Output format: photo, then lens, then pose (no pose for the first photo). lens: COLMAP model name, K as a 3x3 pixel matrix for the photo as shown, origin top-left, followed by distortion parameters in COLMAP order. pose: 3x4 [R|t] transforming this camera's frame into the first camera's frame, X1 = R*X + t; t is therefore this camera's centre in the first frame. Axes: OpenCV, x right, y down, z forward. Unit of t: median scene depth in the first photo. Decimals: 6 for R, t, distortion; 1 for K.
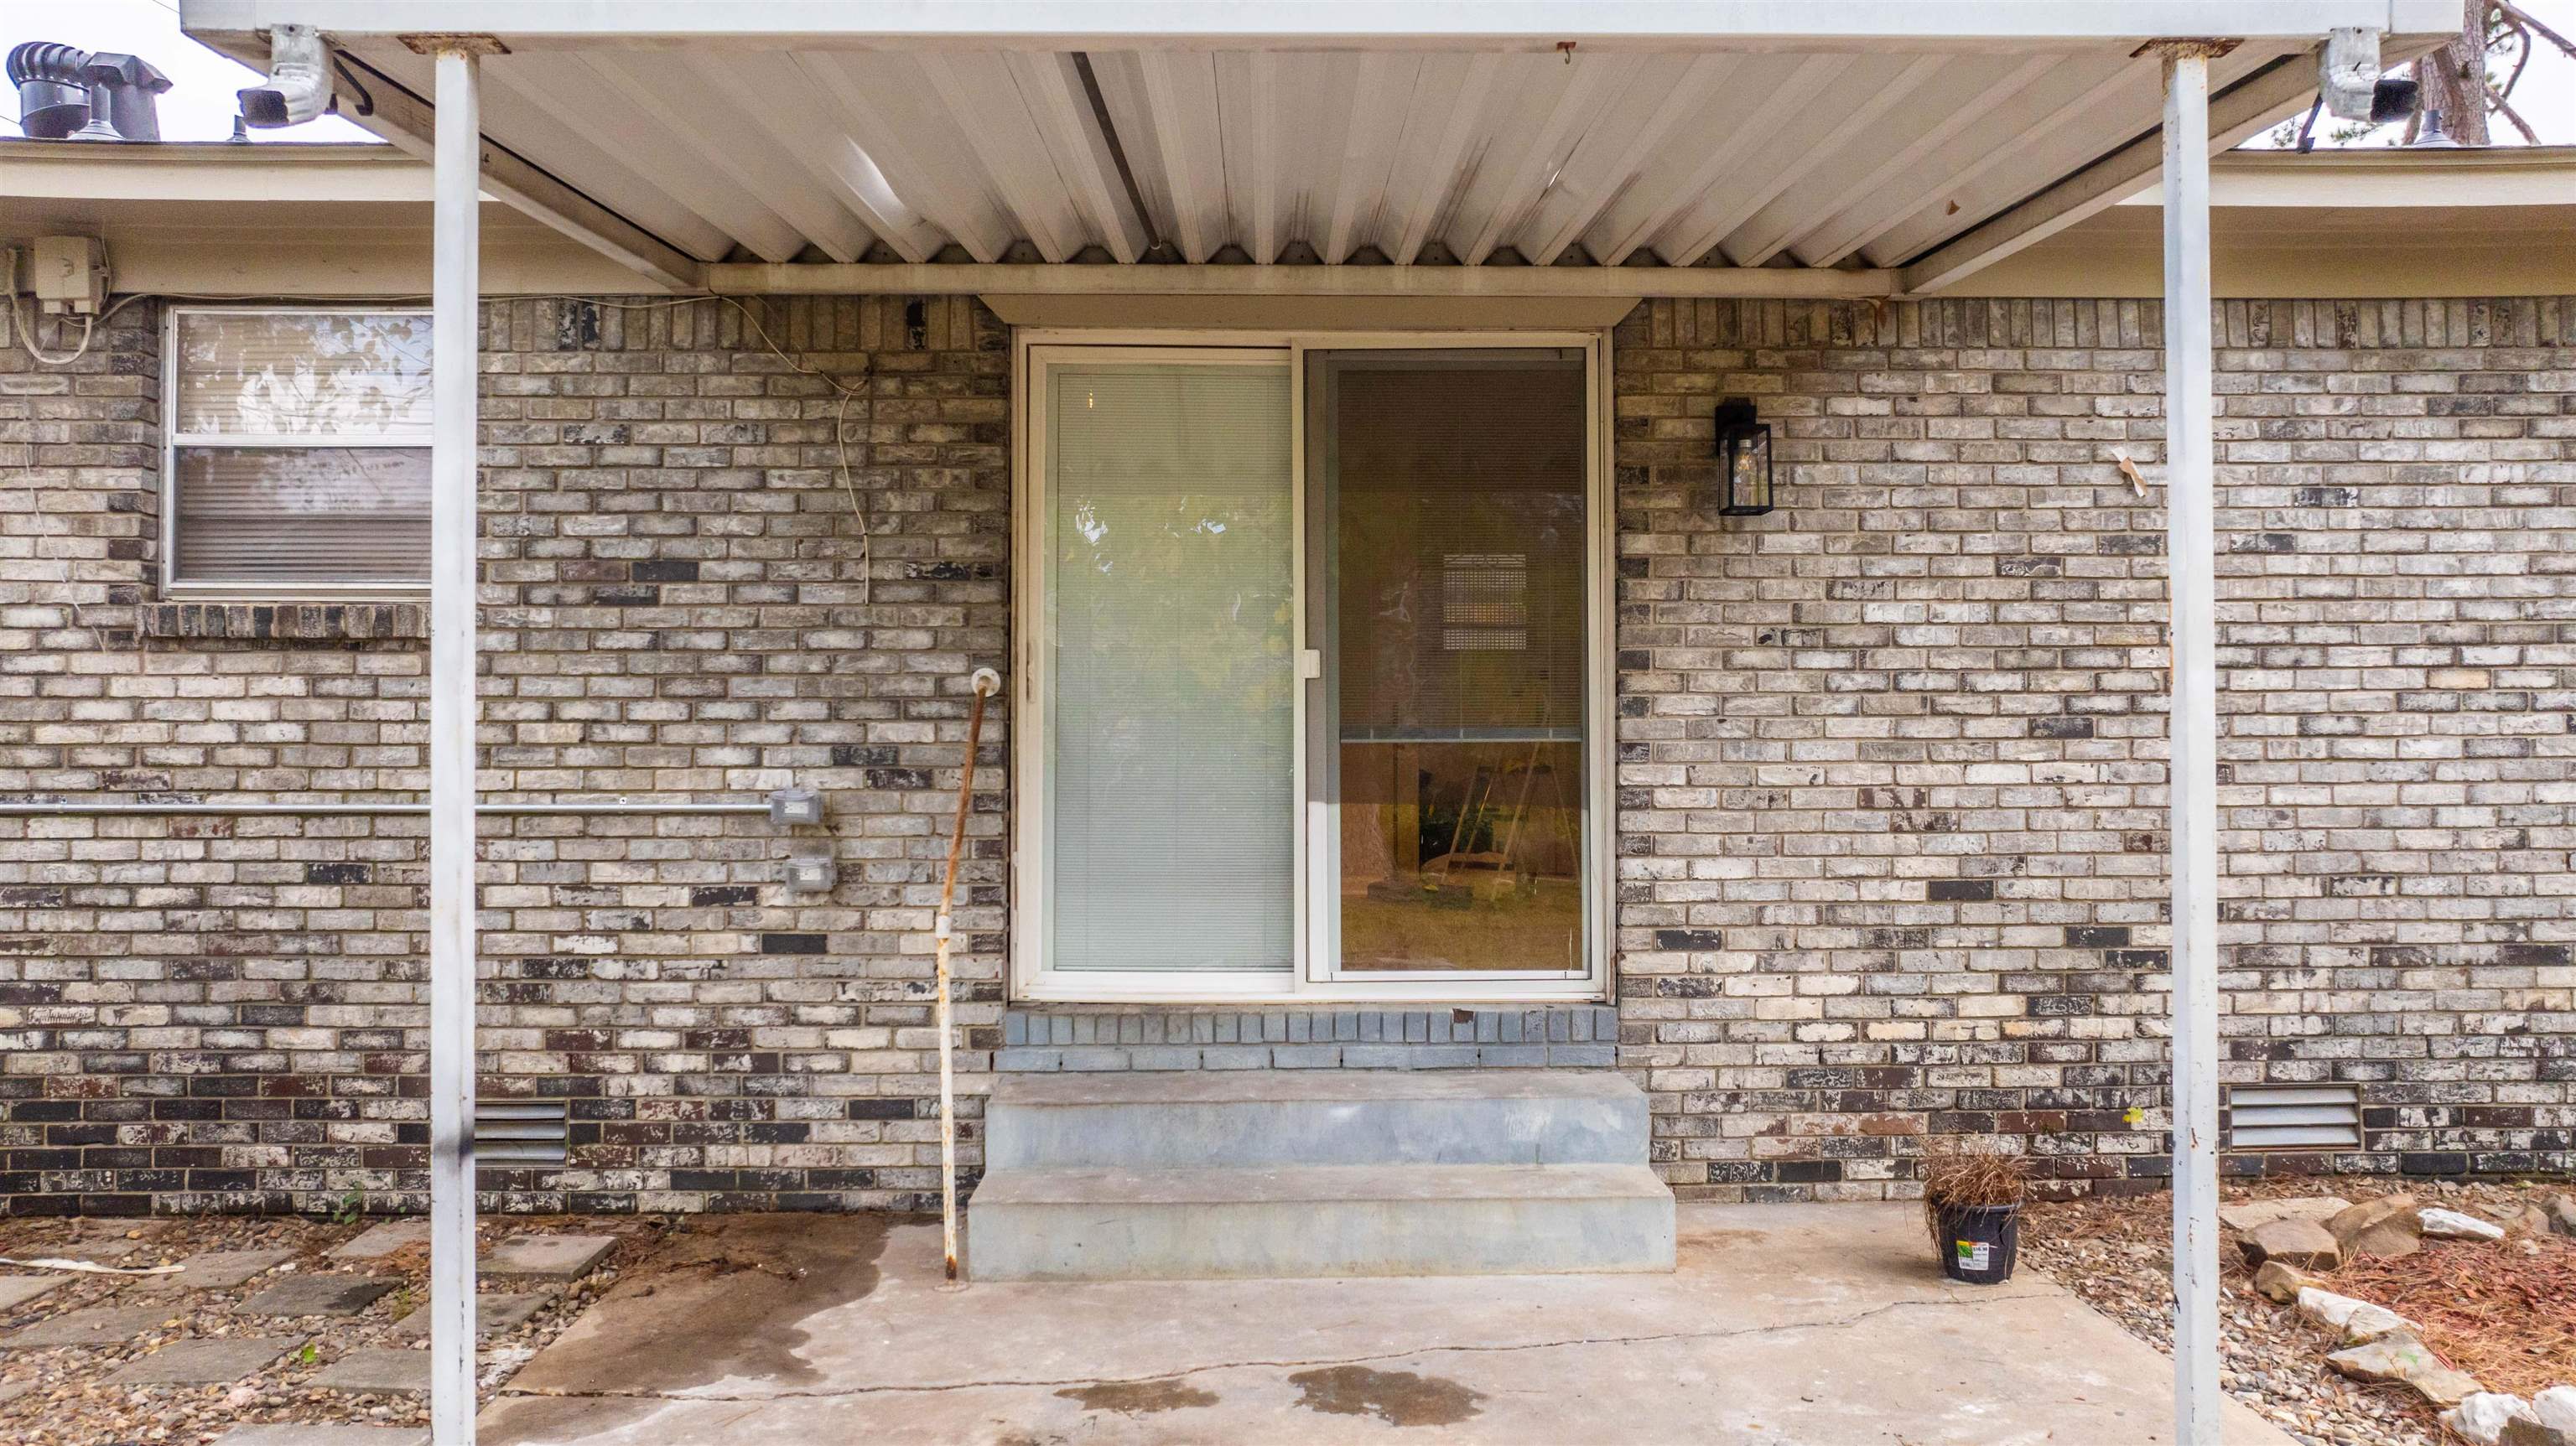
lens RADIAL K [[1812.8, 0, 1288.0], [0, 1812.8, 723.0], [0, 0, 1]] dist [-0.059072, 0.070764]
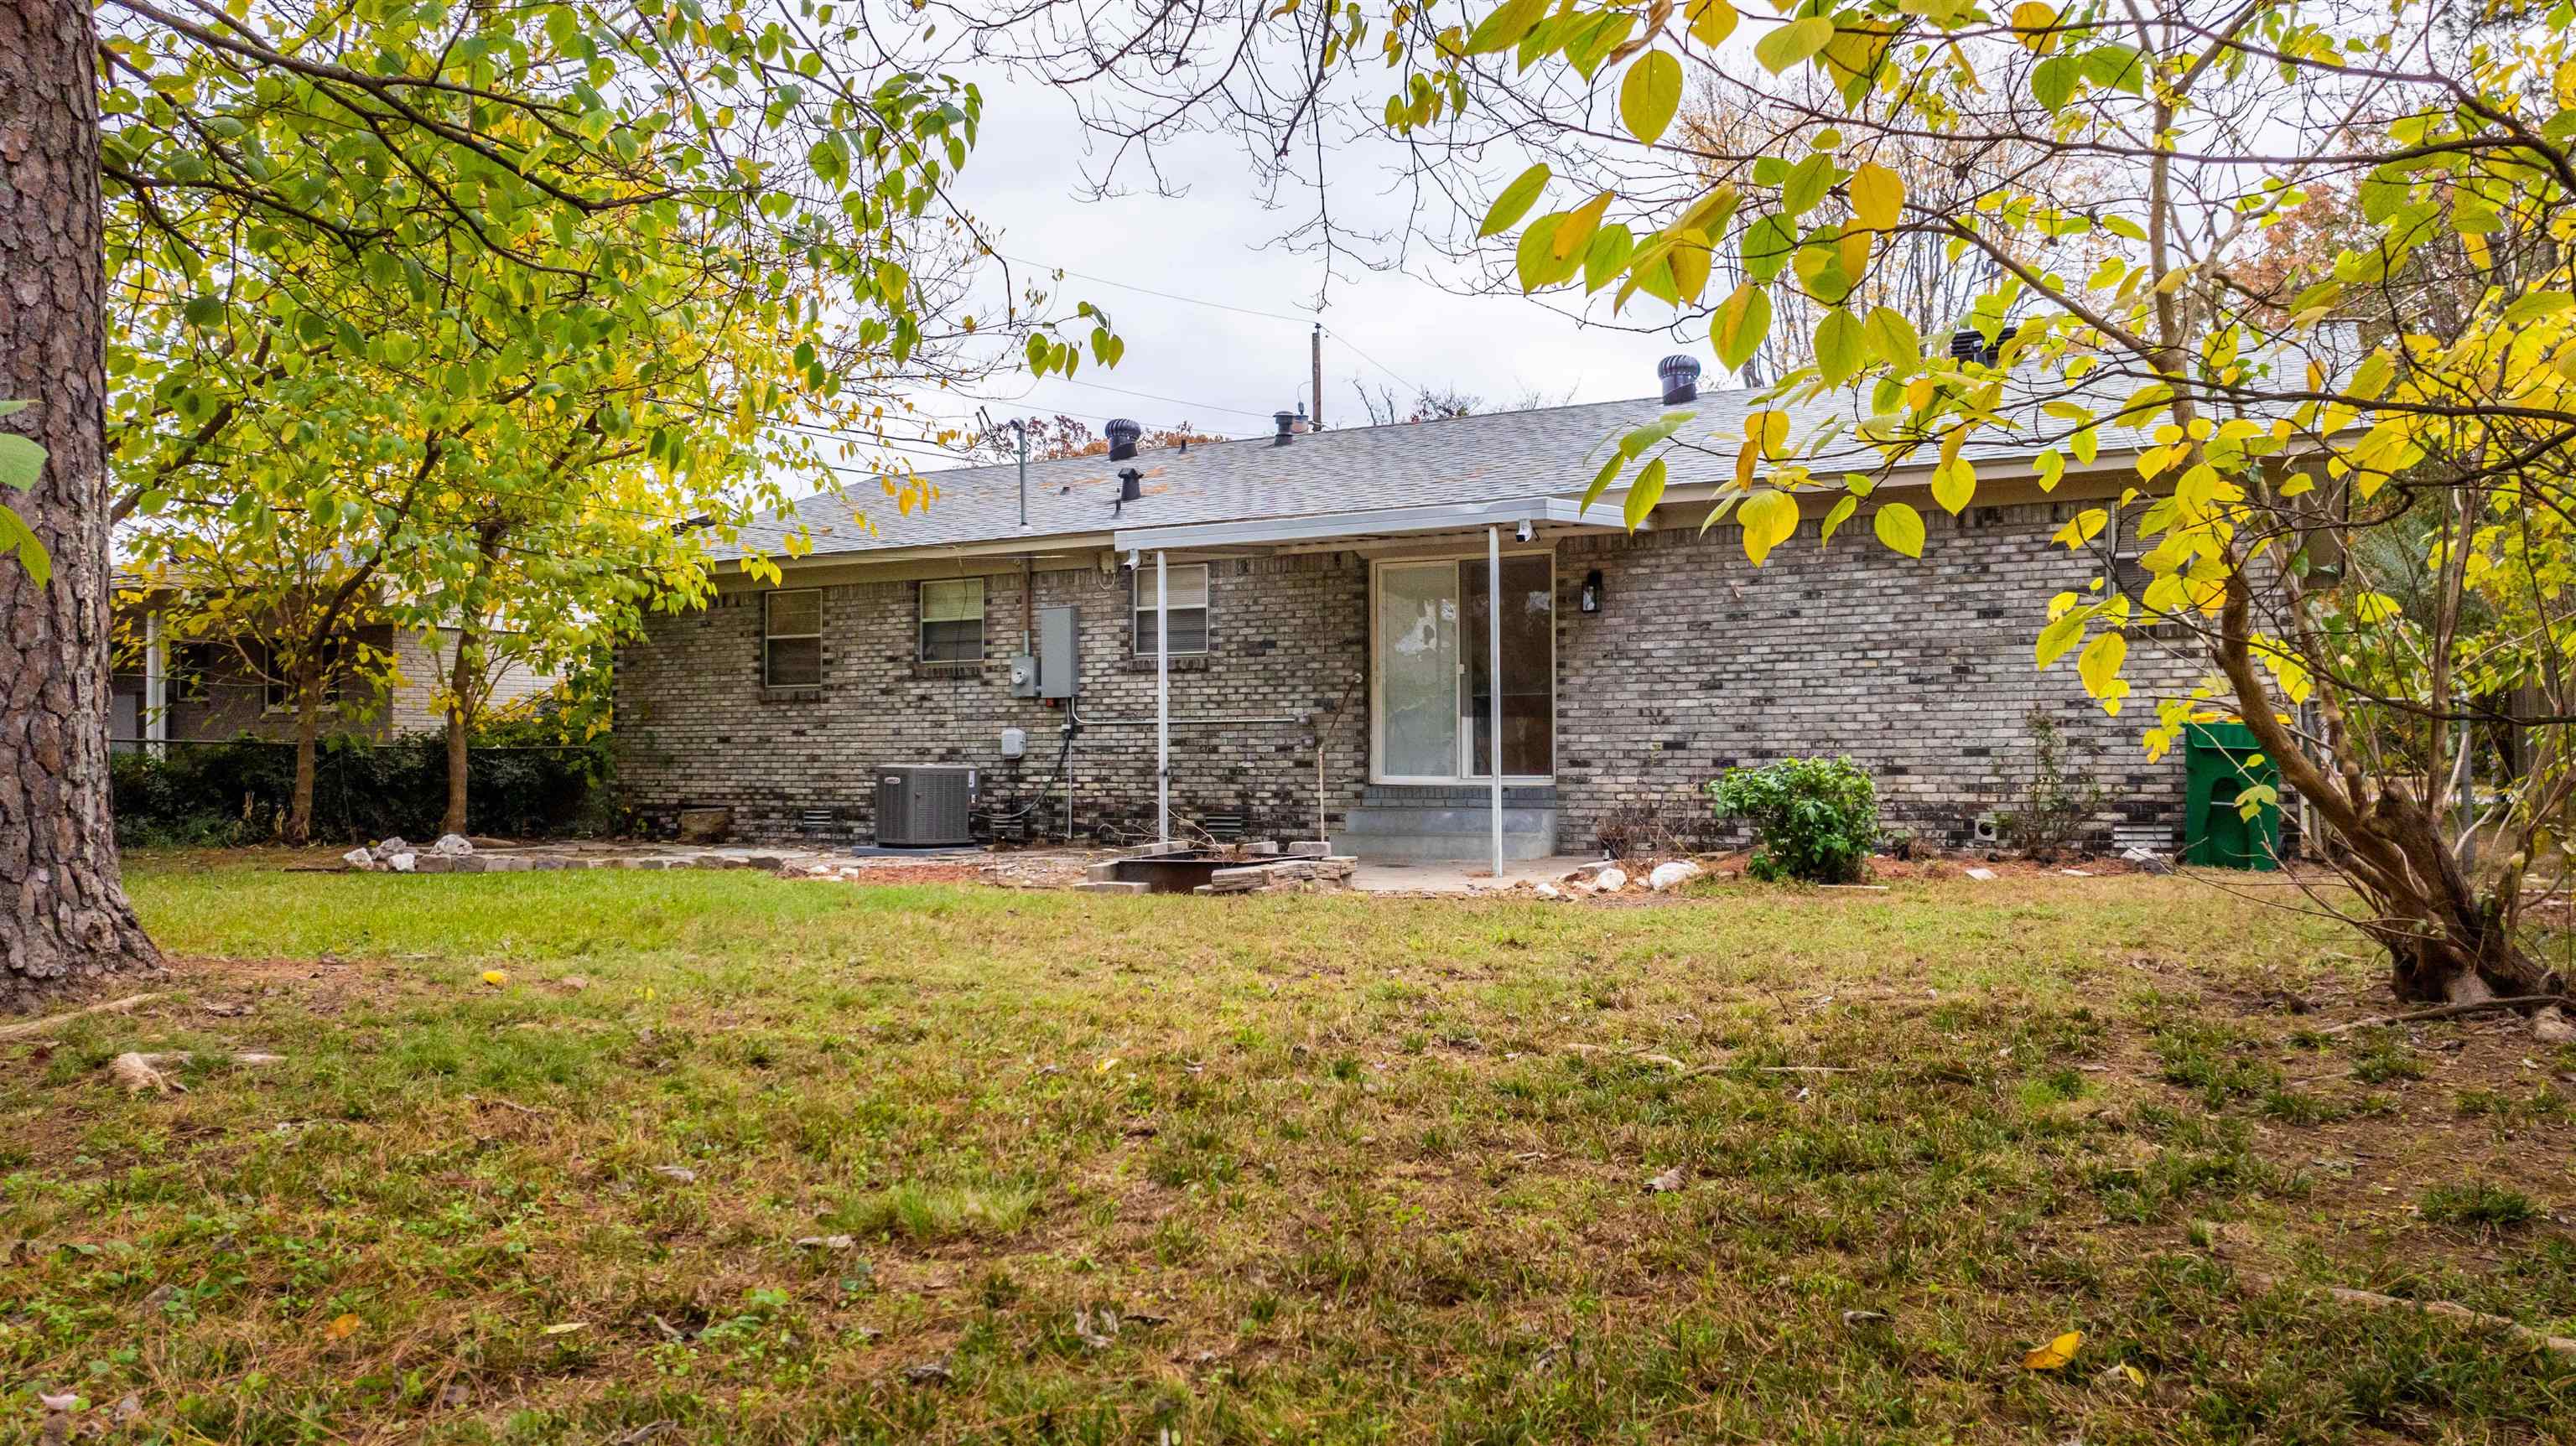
lens RADIAL K [[1812.8, 0, 1288.0], [0, 1812.8, 723.0], [0, 0, 1]] dist [-0.059072, 0.070764]
pose [[0.861339, -0.010873, -0.507915, 1.265521], [0.011211, 0.999934, -0.002394, 0.058344], [0.507907, -0.003632, 0.861404, -1.670430]]
